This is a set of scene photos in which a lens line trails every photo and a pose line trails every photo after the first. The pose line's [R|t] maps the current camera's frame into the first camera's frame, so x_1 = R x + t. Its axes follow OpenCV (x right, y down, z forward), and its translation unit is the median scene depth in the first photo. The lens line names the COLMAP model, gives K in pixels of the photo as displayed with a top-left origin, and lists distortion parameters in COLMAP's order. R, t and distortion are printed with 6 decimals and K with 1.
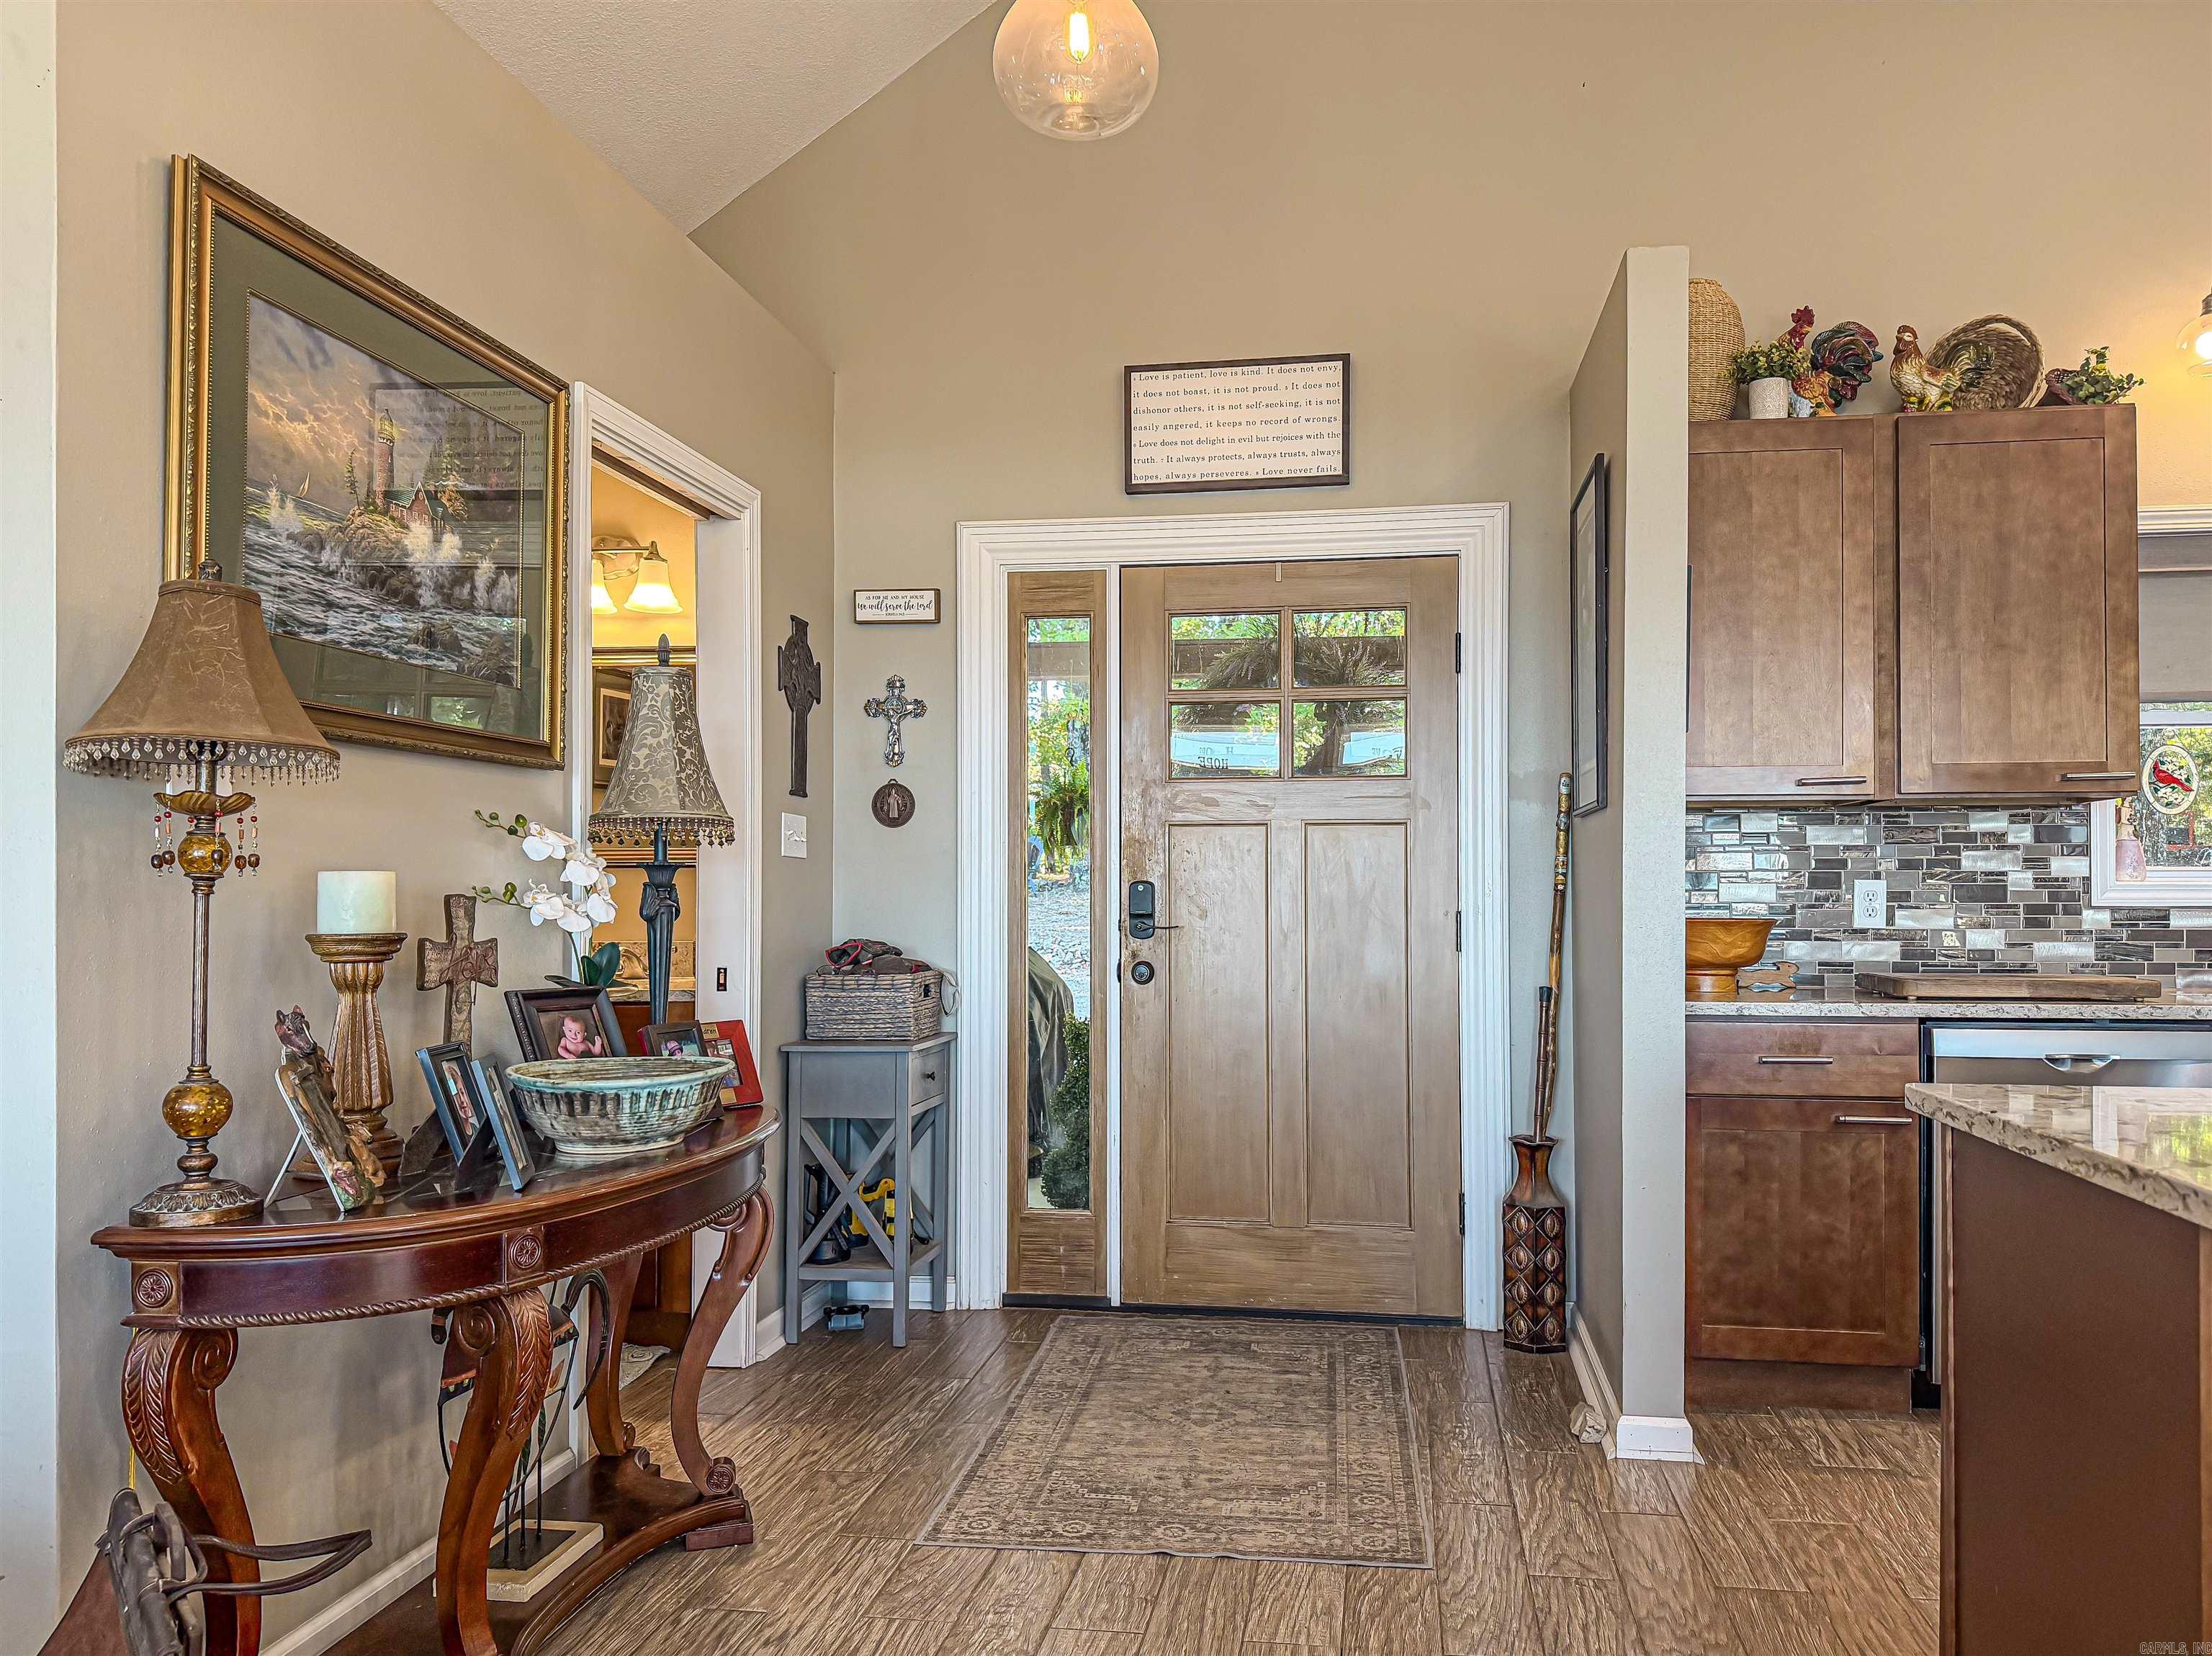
lens RADIAL K [[1588.2, 0, 1110.2], [0, 1588.2, 873.5], [0, 0, 1]] dist [-0.000996, -0.000403]
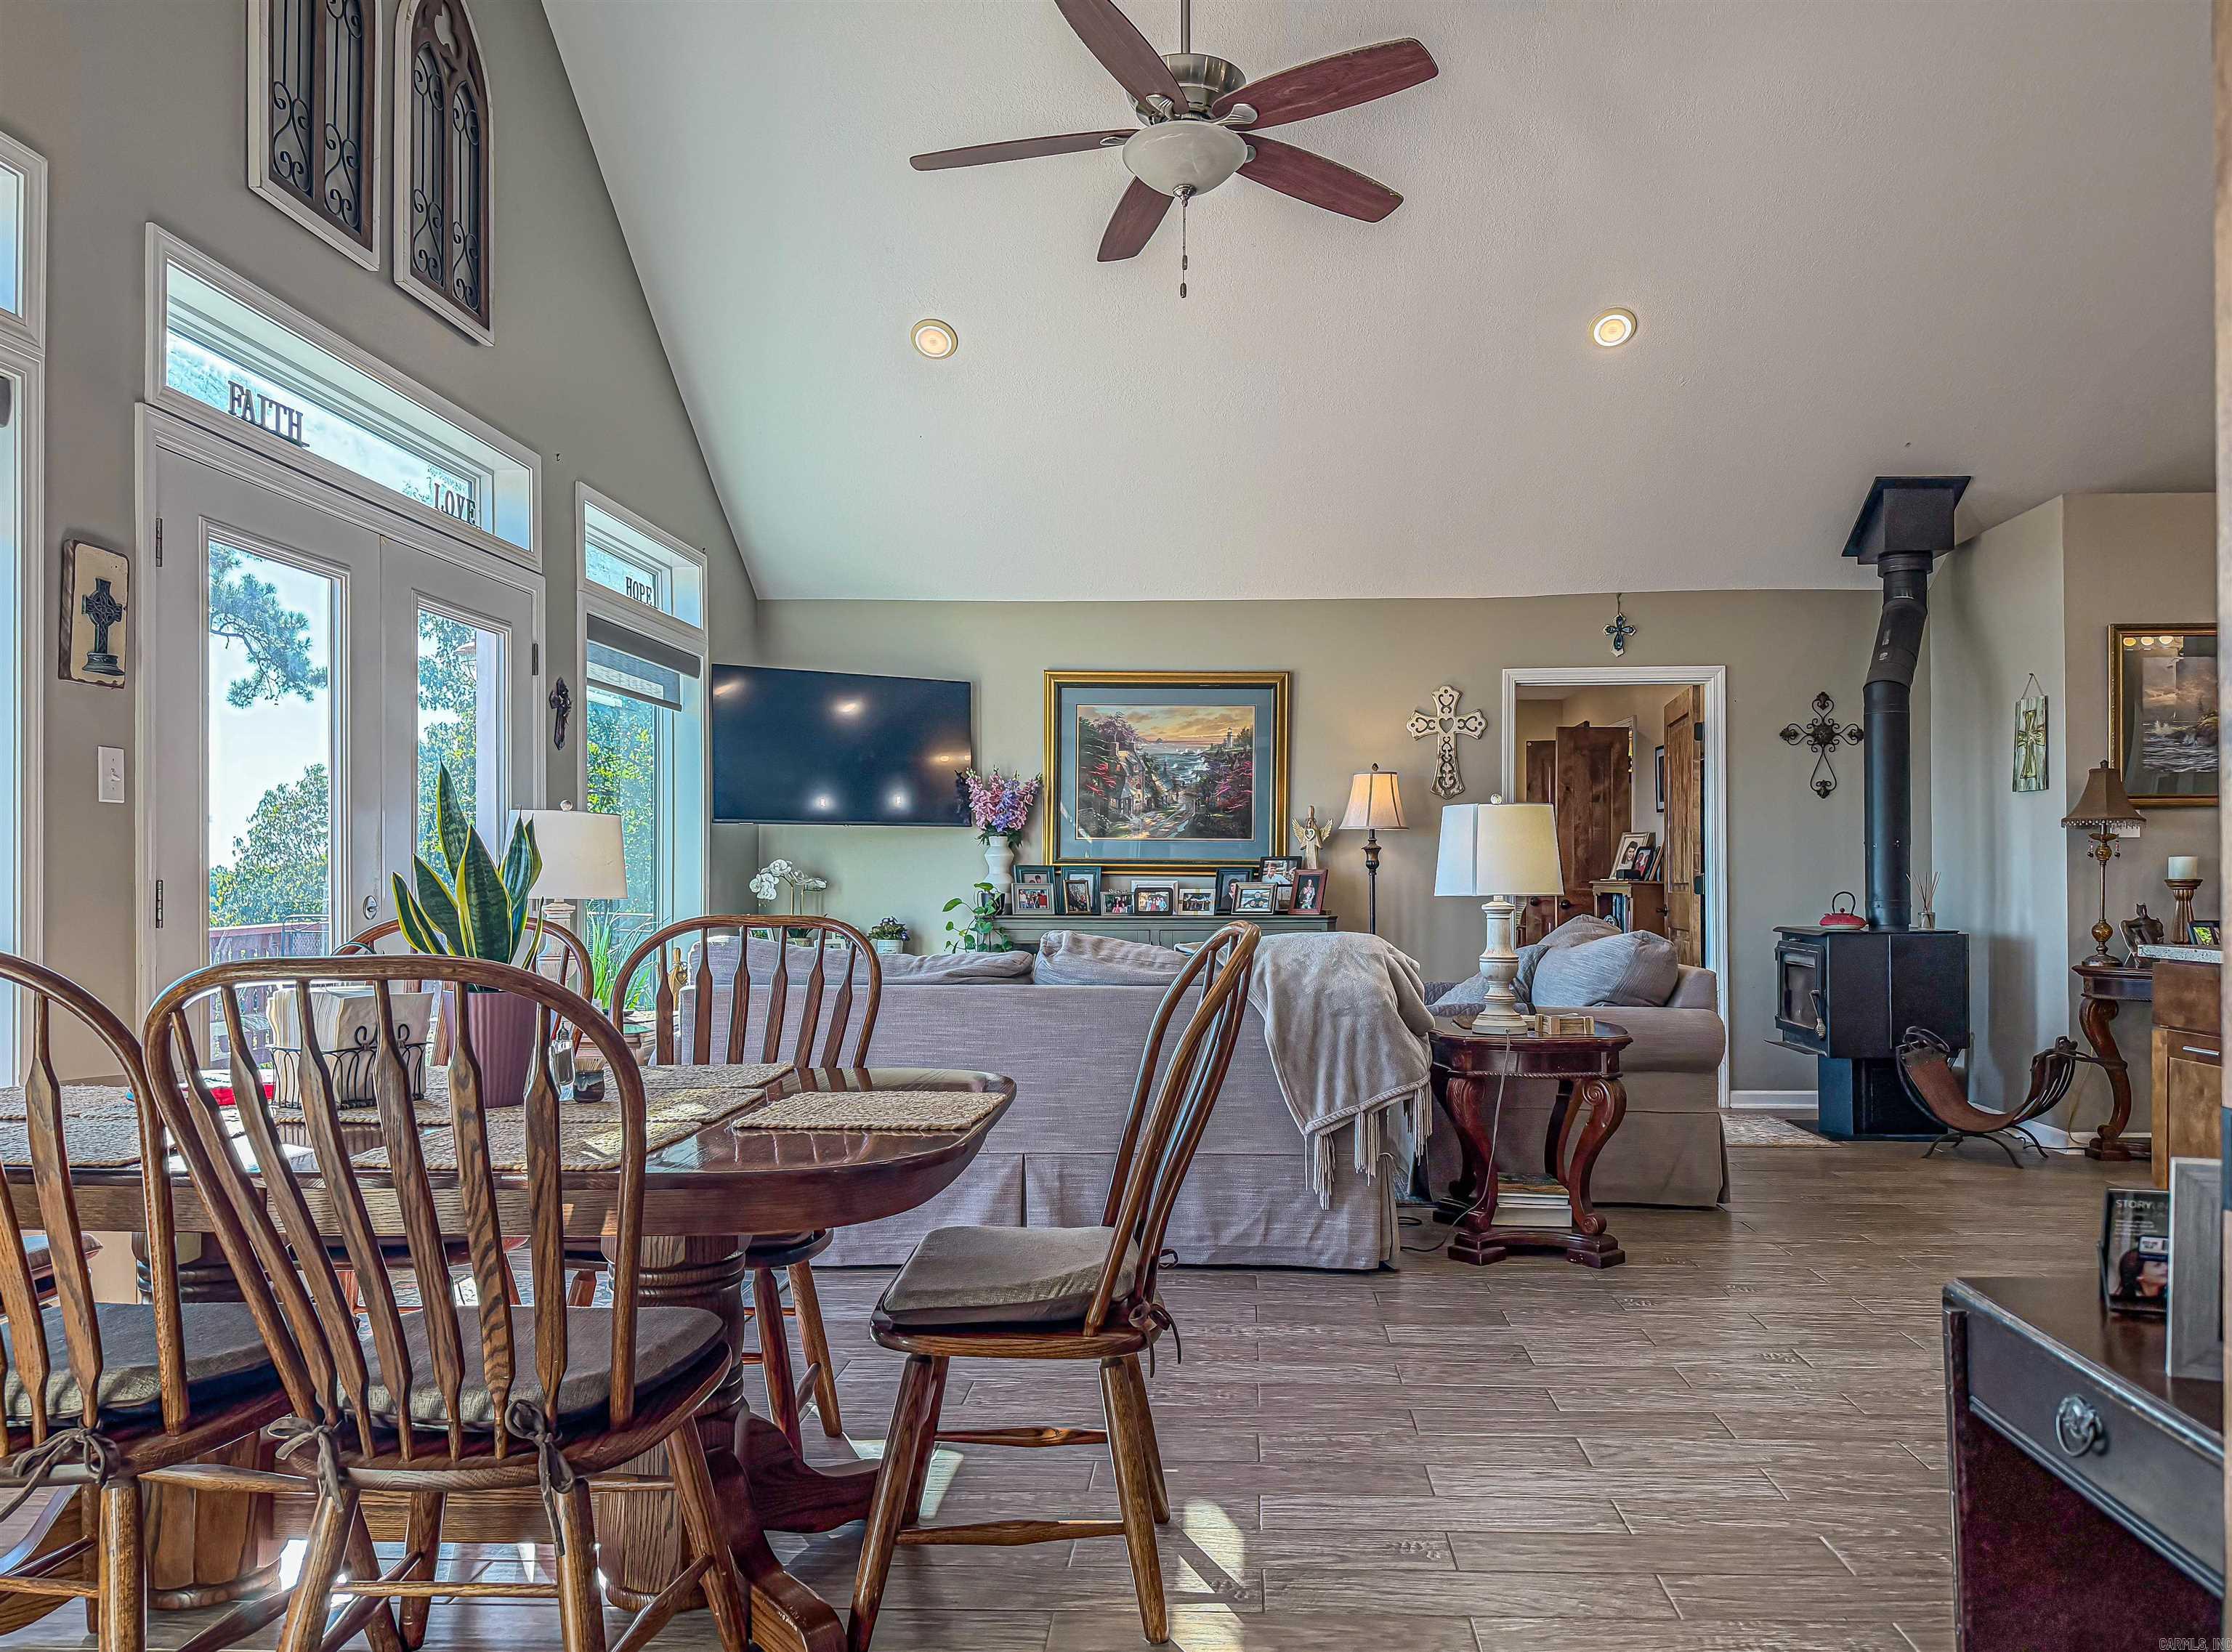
lens RADIAL K [[1628.6, 0, 1116.0], [0, 1628.6, 826.0], [0, 0, 1]] dist [0.089942, -0.135548]
pose [[0.089226, -0.031616, -0.995510, 2.252494], [0.017224, 0.999396, -0.030195, 0.000047], [0.995862, -0.014452, 0.089716, -1.120237]]
